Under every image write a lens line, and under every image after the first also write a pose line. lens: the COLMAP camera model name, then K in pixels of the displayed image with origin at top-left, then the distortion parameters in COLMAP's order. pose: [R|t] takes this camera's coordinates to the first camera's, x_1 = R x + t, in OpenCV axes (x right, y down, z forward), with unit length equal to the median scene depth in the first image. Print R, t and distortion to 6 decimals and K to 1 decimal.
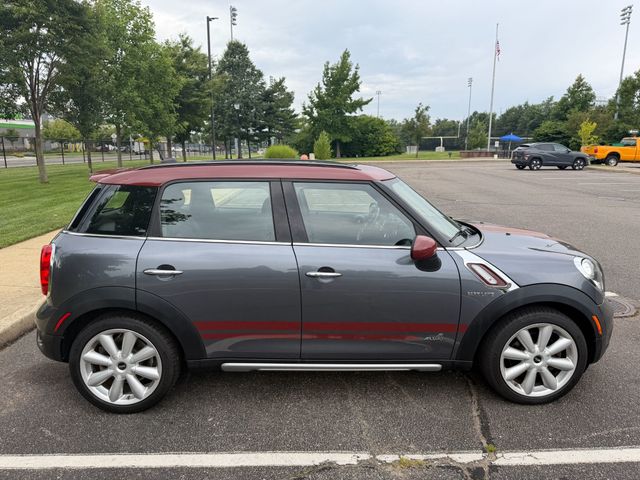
lens RADIAL K [[460.1, 0, 320.0], [0, 460.1, 240.0], [0, 0, 1]] dist [0.089544, -0.147980]
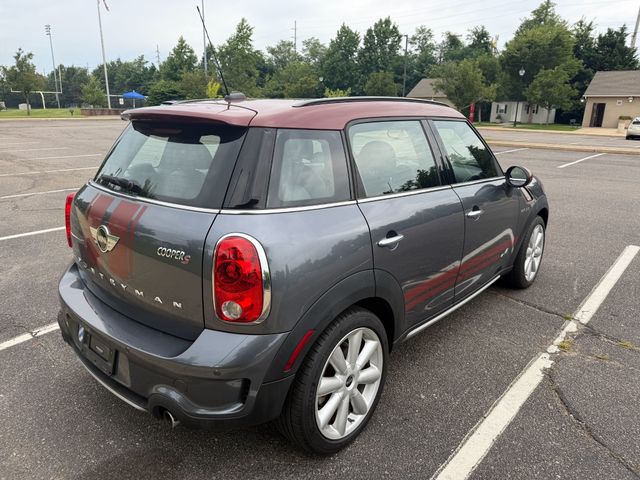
lens RADIAL K [[464.4, 0, 320.0], [0, 464.4, 240.0], [0, 0, 1]] dist [0.010906, -0.008805]
pose [[0.666566, -0.193686, 0.719844, -0.087059], [0.134887, 0.981054, 0.139065, -0.004834], [-0.733141, 0.004401, 0.680062, 0.050450]]
